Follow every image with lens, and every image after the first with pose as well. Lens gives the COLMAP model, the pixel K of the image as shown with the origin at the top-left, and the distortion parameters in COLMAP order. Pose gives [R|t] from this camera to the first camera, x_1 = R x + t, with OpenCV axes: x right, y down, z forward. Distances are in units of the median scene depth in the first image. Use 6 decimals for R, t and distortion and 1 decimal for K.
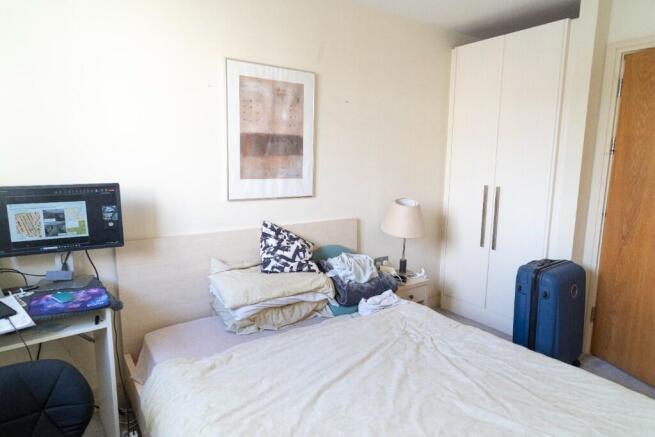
lens RADIAL K [[395.1, 0, 315.8], [0, 395.1, 216.7], [0, 0, 1]] dist [-0.002162, 0.002109]
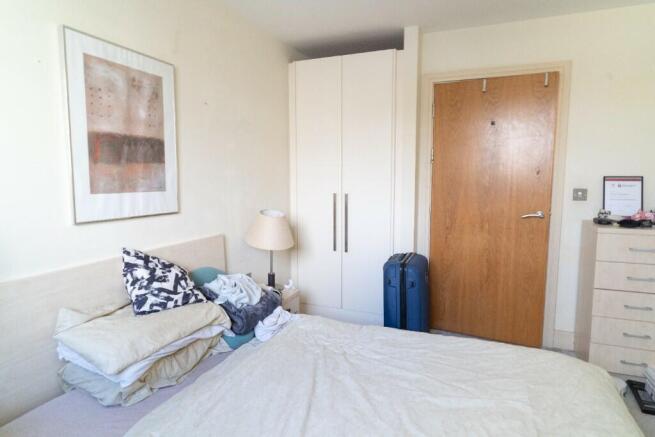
lens RADIAL K [[395.1, 0, 315.8], [0, 395.1, 216.7], [0, 0, 1]] dist [-0.002162, 0.002109]
pose [[0.840912, -0.067972, 0.536887, -0.237654], [0.091491, 0.995657, -0.017246, -0.002020], [-0.533383, 0.063622, 0.843478, 0.162668]]
